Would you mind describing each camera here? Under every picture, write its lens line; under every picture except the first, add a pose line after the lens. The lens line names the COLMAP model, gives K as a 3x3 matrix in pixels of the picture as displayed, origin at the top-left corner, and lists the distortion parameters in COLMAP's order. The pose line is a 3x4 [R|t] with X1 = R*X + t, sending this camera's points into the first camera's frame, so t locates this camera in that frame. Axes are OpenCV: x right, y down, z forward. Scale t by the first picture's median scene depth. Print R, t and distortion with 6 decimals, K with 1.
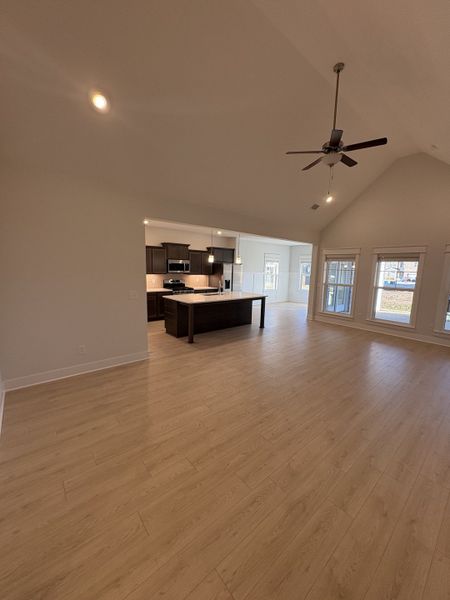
lens RADIAL K [[237.4, 0, 226.7], [0, 237.4, 299.8], [0, 0, 1]] dist [-0.000619, 0.000621]
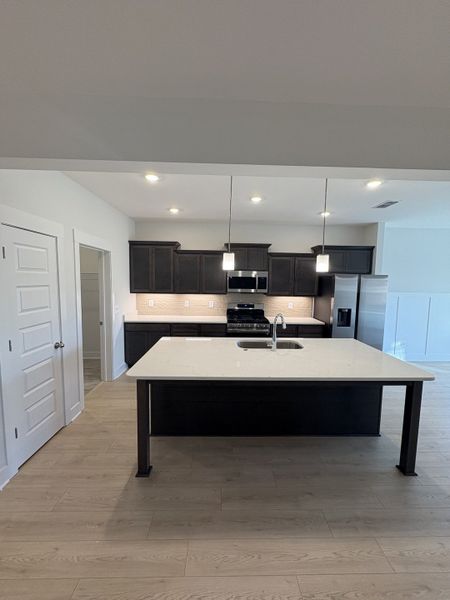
lens RADIAL K [[237.4, 0, 224.3], [0, 237.4, 301.5], [0, 0, 1]] dist [-0.000619, 0.000621]
pose [[0.775308, 0.046151, -0.629895, 0.253081], [-0.083197, 0.996099, -0.029422, -0.136757], [0.626079, 0.075217, 0.776123, 1.000714]]
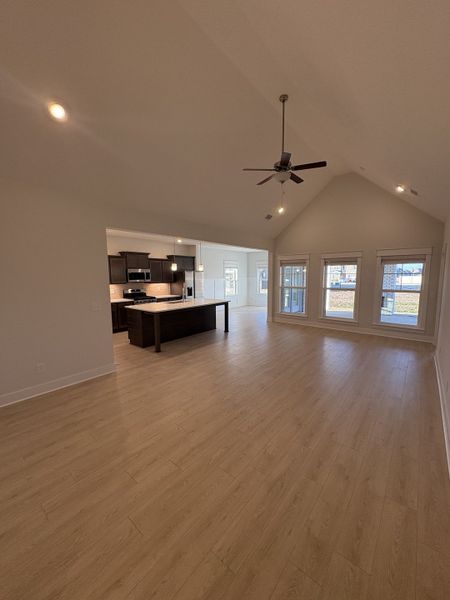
lens RADIAL K [[237.4, 0, 226.3], [0, 237.4, 299.5], [0, 0, 1]] dist [-0.000619, 0.000621]
pose [[0.984331, -0.048941, 0.169400, -0.036305], [0.053832, 0.998252, -0.024401, 0.003460], [-0.167910, 0.033138, 0.985245, -0.043288]]
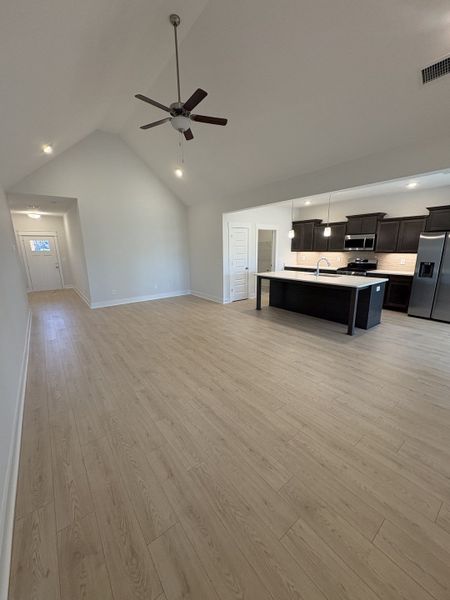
lens RADIAL K [[237.4, 0, 227.4], [0, 237.4, 301.5], [0, 0, 1]] dist [-0.000619, 0.000621]
pose [[-0.039055, 0.200932, -0.978826, 1.328926], [-0.122725, 0.971193, 0.204262, -0.104271], [0.991672, 0.128103, -0.013270, 1.136841]]
